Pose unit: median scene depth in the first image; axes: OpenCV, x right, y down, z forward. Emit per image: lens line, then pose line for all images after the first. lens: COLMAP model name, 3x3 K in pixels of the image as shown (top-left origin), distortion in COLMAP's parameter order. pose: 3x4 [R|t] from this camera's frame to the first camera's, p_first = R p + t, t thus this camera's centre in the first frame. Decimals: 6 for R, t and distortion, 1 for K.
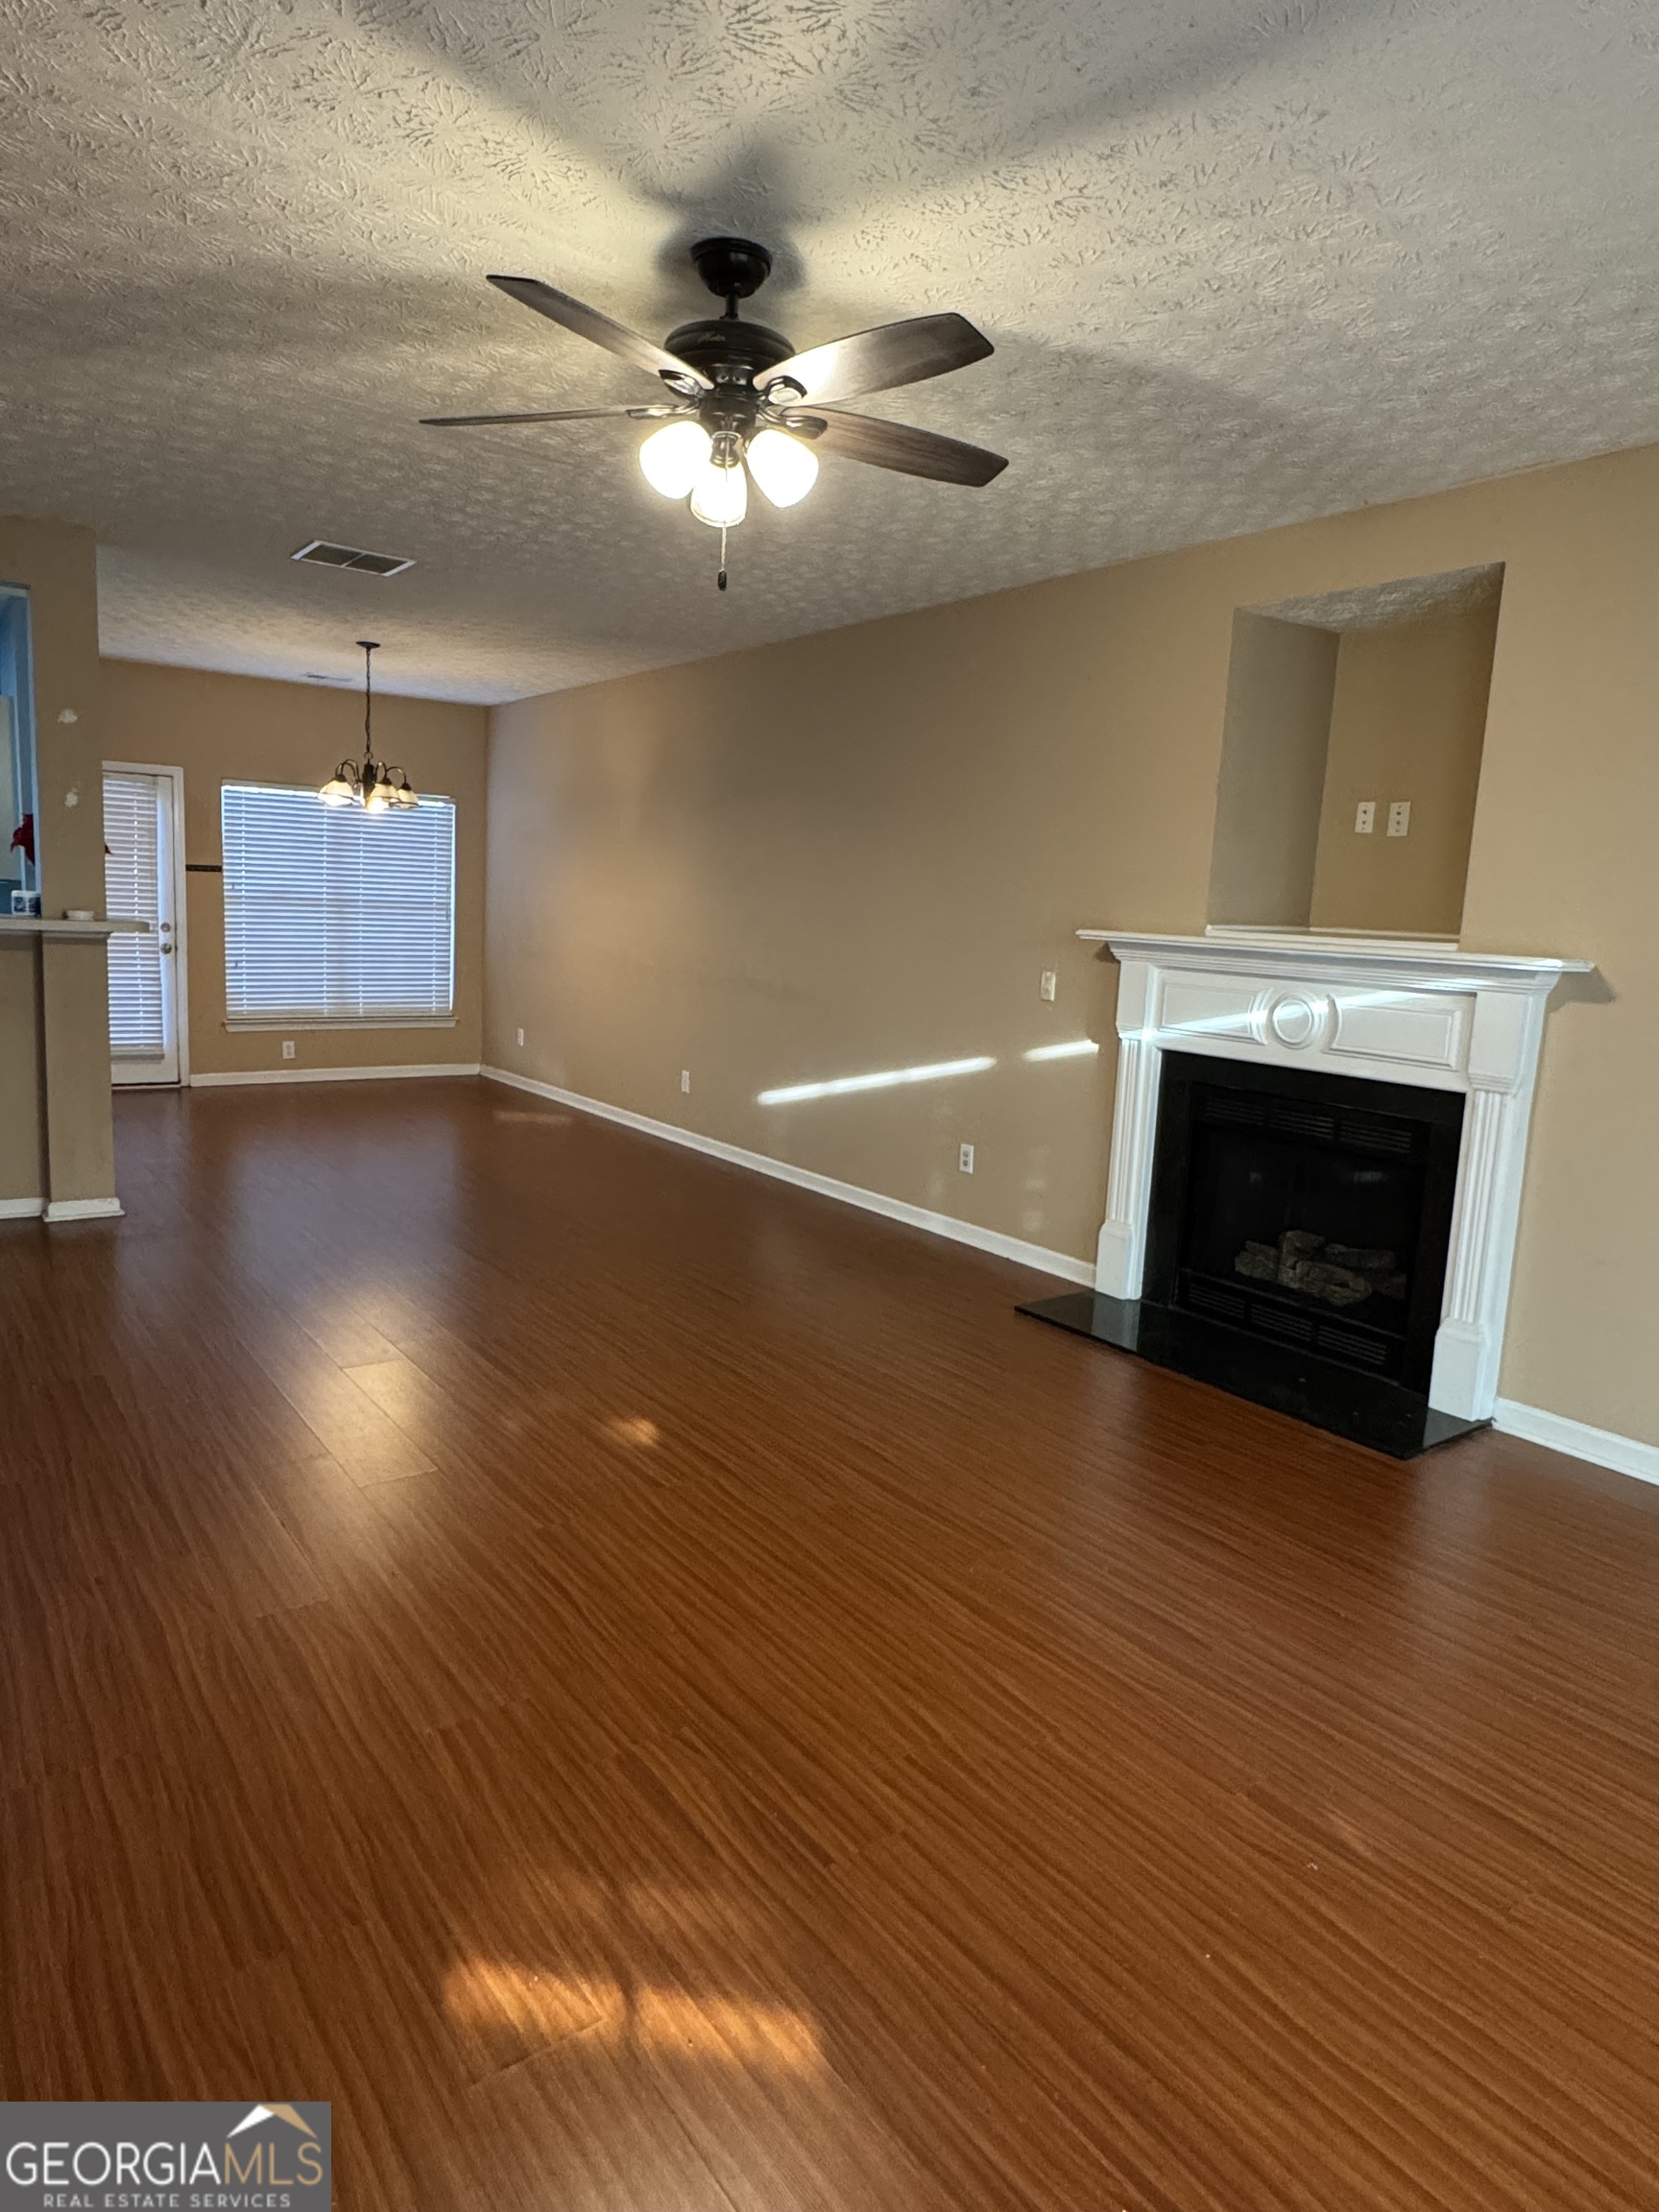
lens RADIAL K [[1340.8, 0, 826.4], [0, 1340.8, 1102.0], [0, 0, 1]] dist [0.004975, 0.000776]
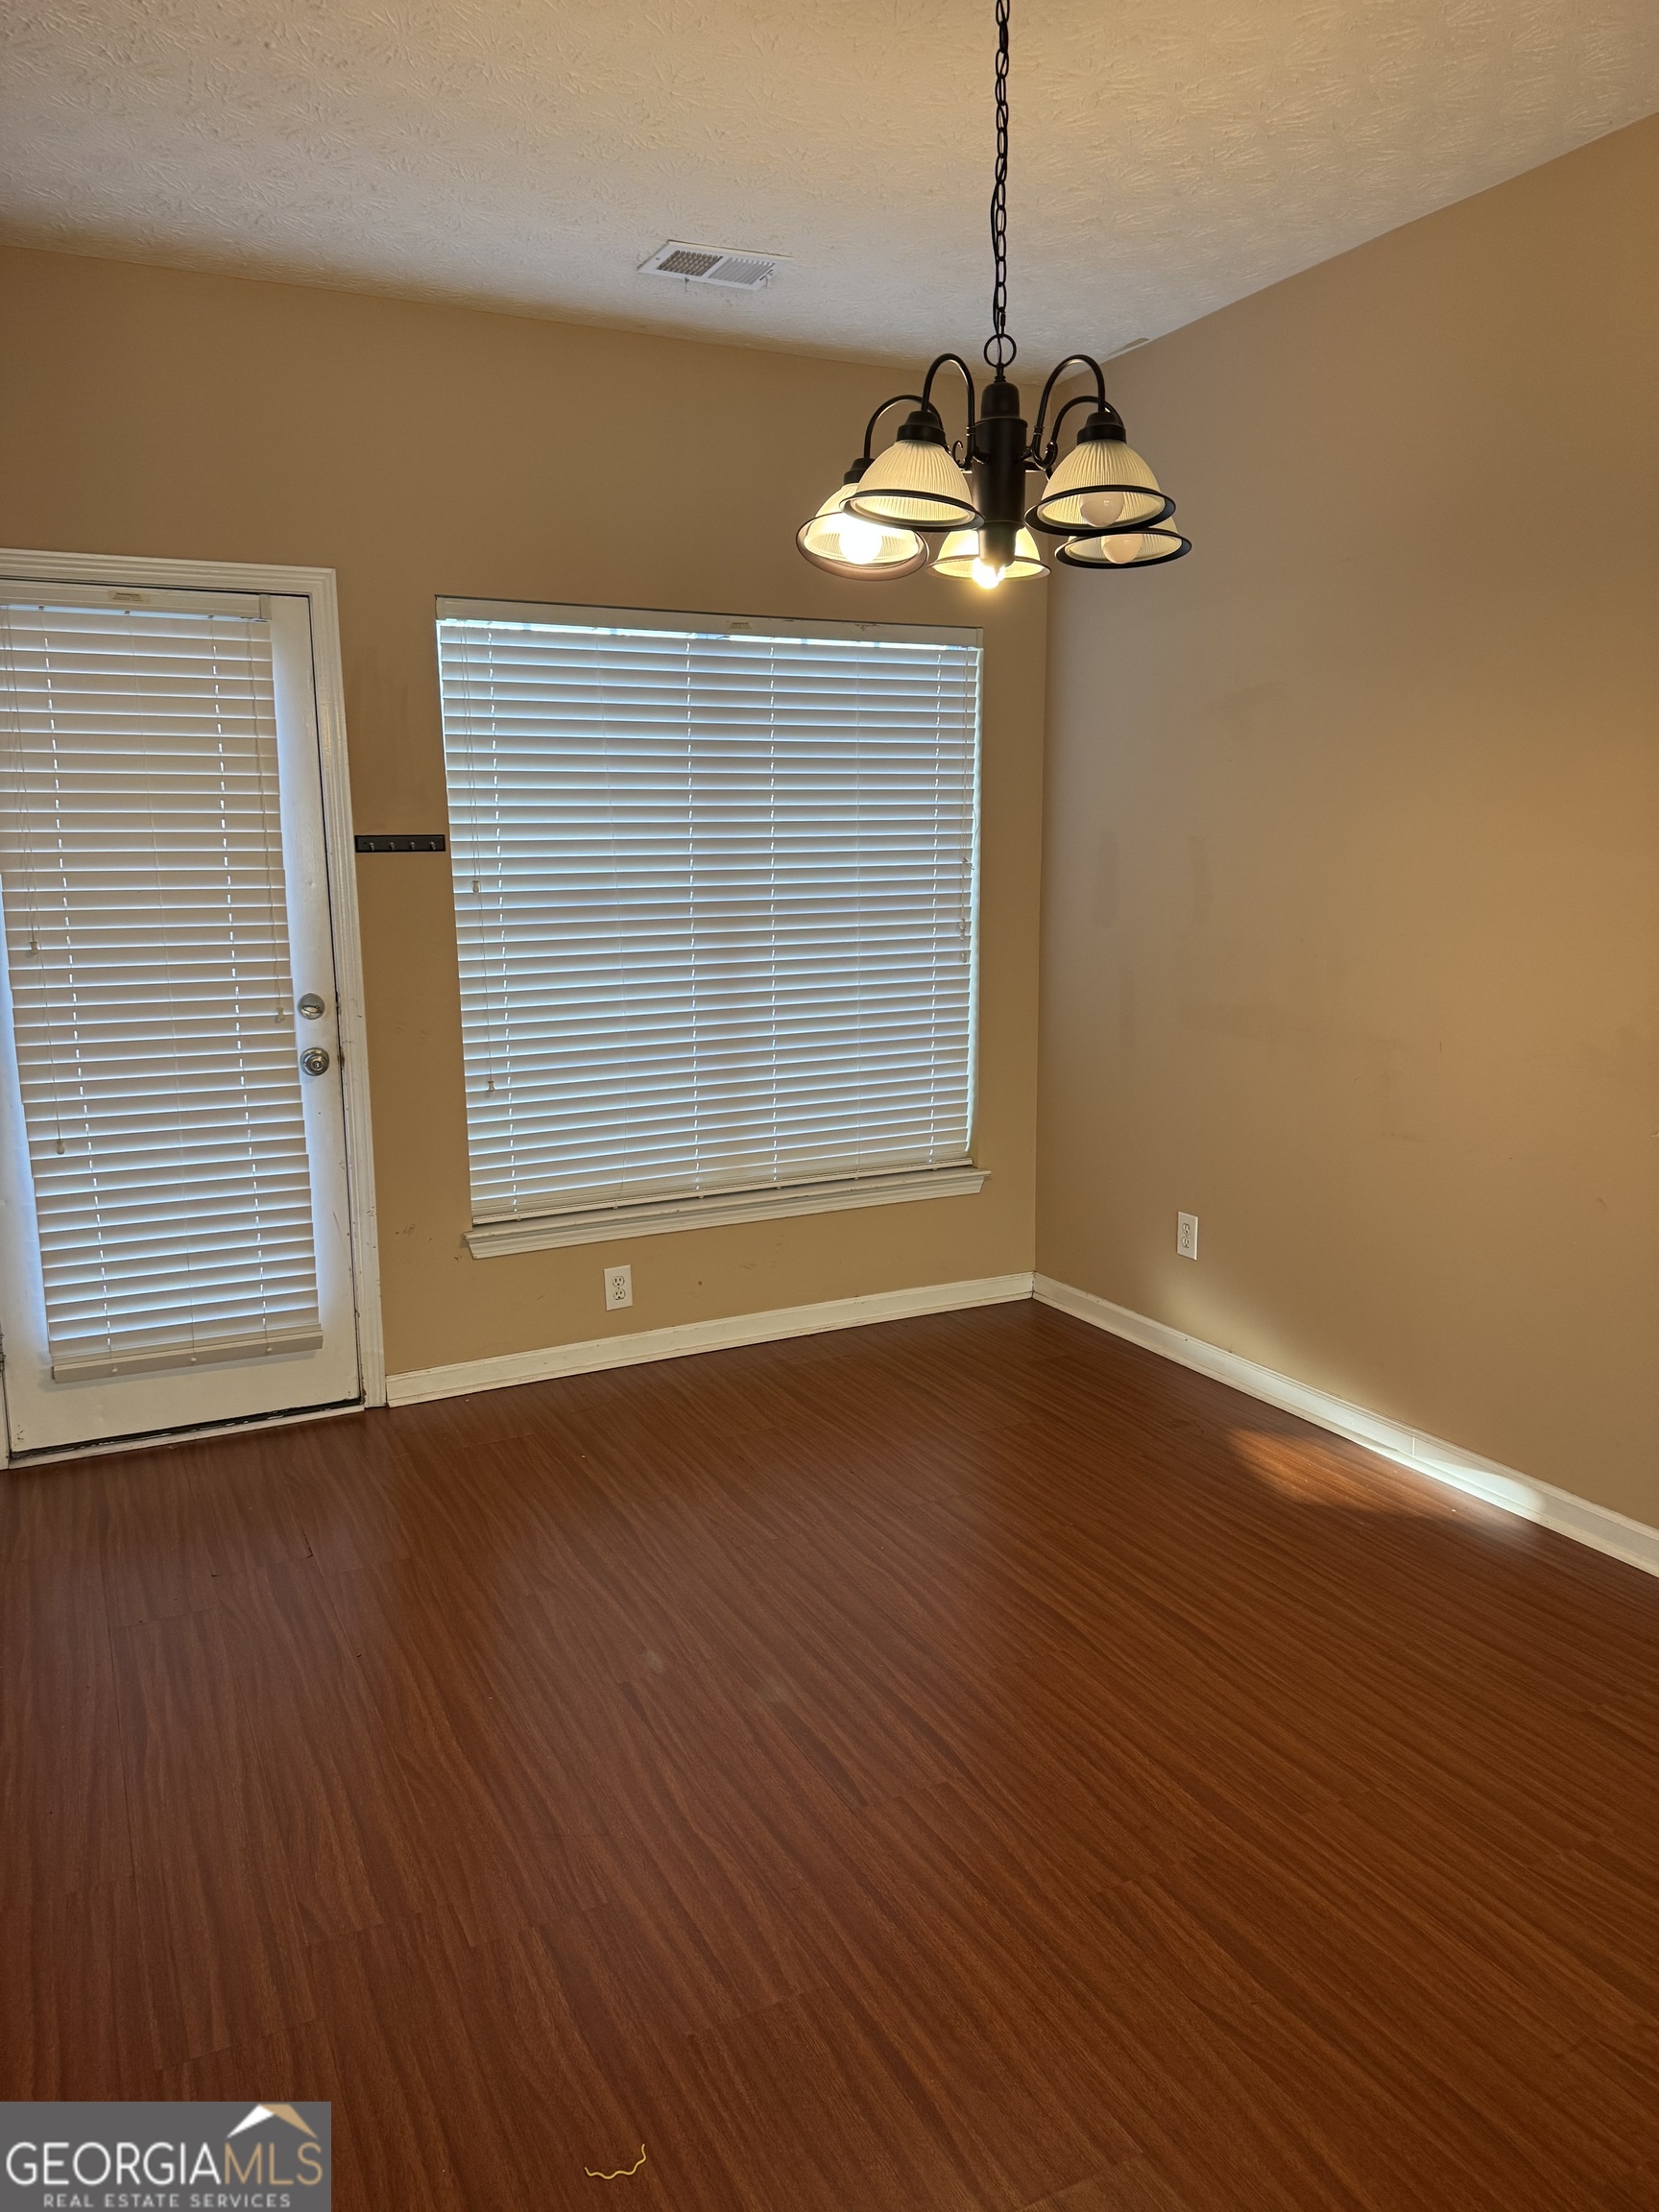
lens RADIAL K [[1566.7, 0, 828.3], [0, 1566.7, 1124.0], [0, 0, 1]] dist [0.067886, -0.074485]
pose [[0.986325, -0.032530, -0.161570, -0.535365], [0.035276, 0.999277, 0.014157, -0.188673], [0.160993, -0.019663, 0.986760, 1.125249]]
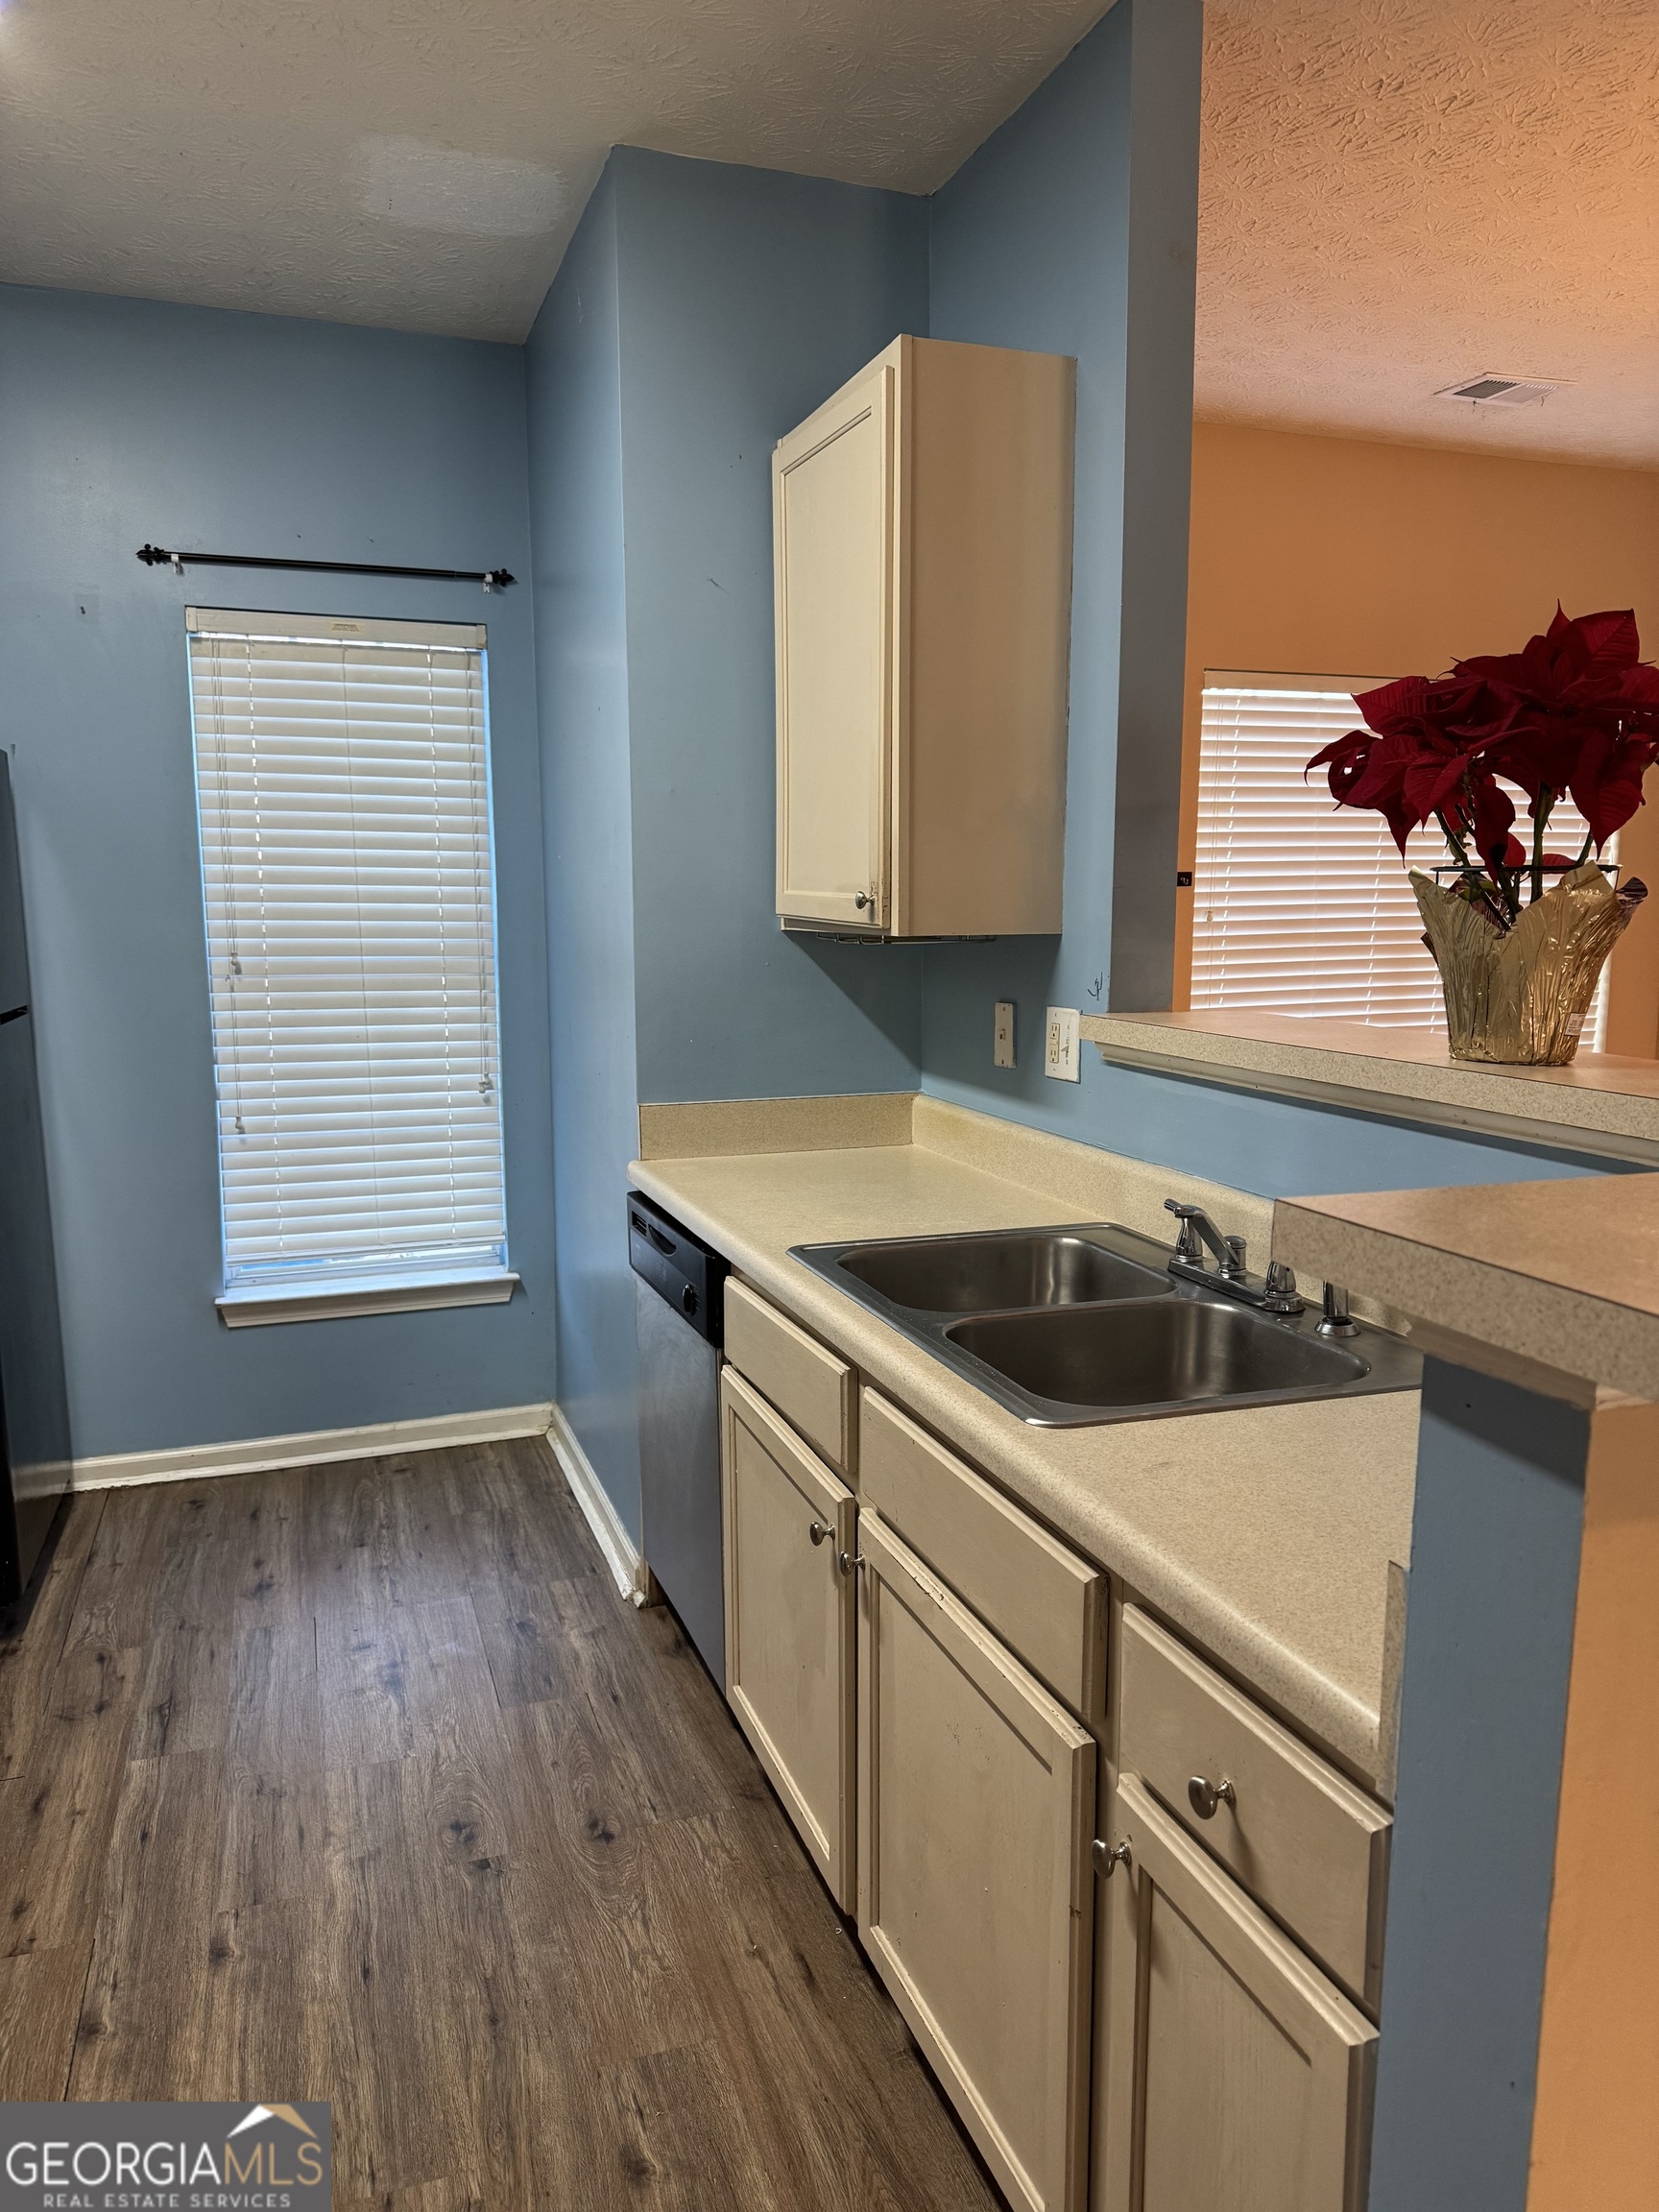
lens RADIAL K [[1566.7, 0, 847.5], [0, 1566.7, 1119.2], [0, 0, 1]] dist [0.067886, -0.074485]
pose [[0.963149, -0.012556, -0.268676, -0.819084], [0.008394, 0.999826, -0.016636, -0.169162], [0.268838, 0.013768, 0.963087, 0.920536]]
